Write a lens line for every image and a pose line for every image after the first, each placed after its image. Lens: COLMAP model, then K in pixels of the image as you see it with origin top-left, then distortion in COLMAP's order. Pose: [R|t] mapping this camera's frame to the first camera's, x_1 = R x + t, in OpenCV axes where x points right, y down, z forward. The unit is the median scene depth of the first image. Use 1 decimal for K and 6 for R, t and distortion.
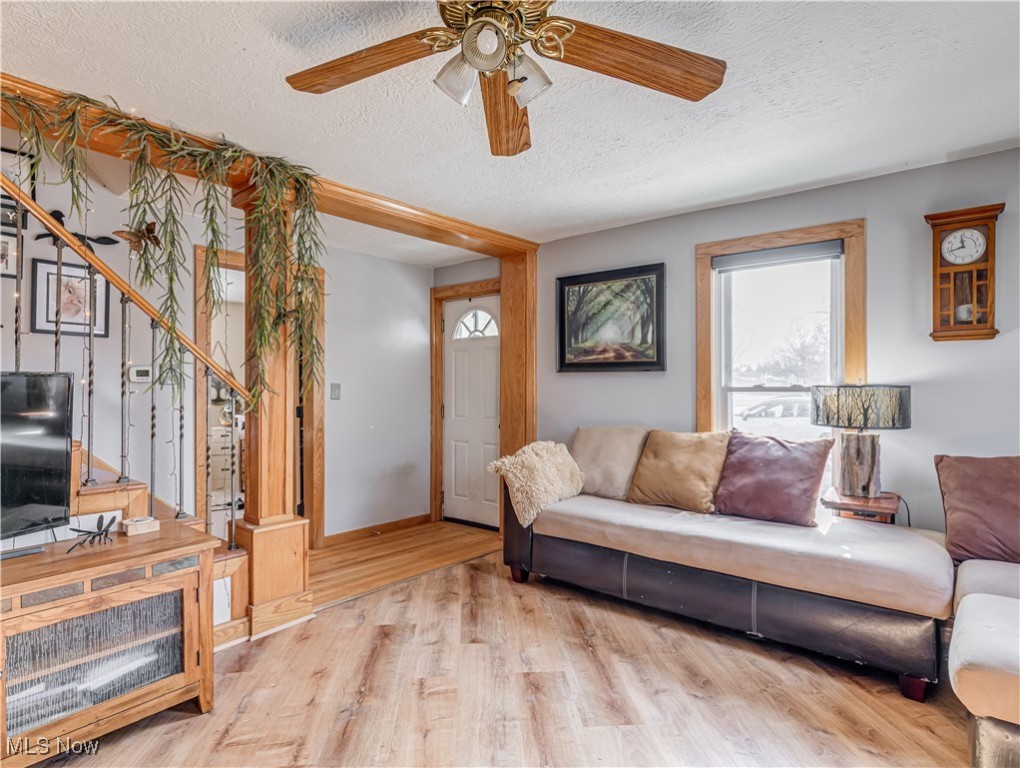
lens RADIAL K [[553.7, 0, 511.7], [0, 553.7, 386.8], [0, 0, 1]] dist [0.004592, -0.000399]
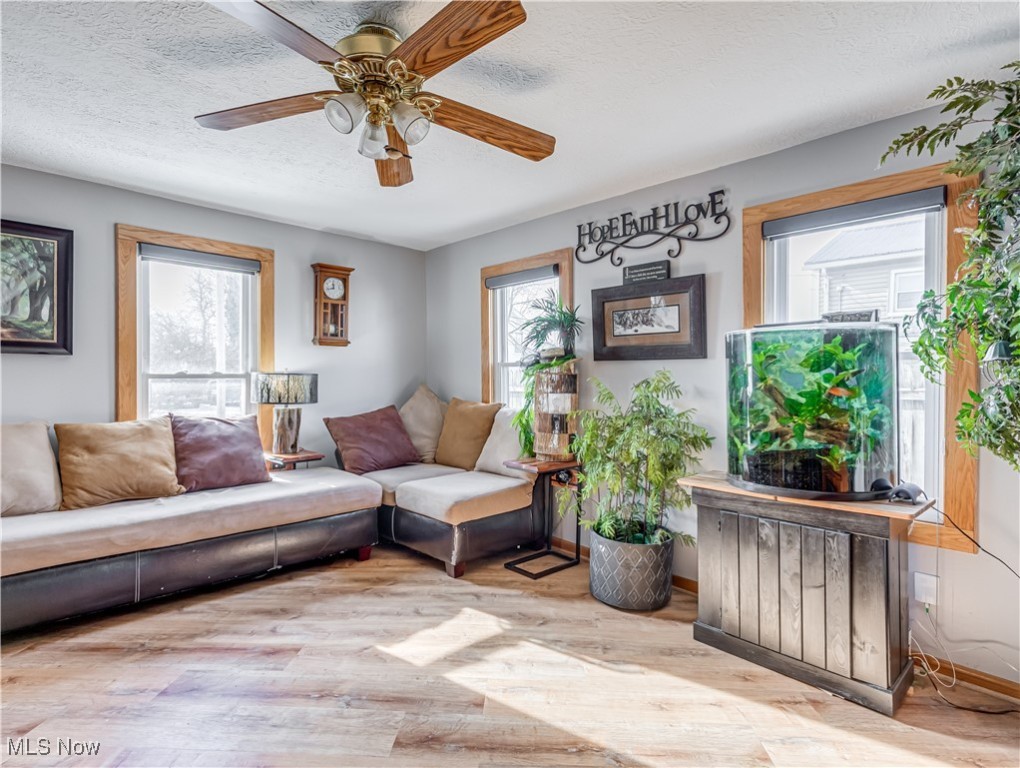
lens RADIAL K [[528.1, 0, 515.9], [0, 528.1, 381.8], [0, 0, 1]] dist [0.004824, 0.000054]
pose [[0.110538, -0.007569, 0.993843, -0.590752], [-0.003263, 0.999963, 0.007979, 0.005508], [-0.993867, -0.004125, 0.110509, 0.267679]]
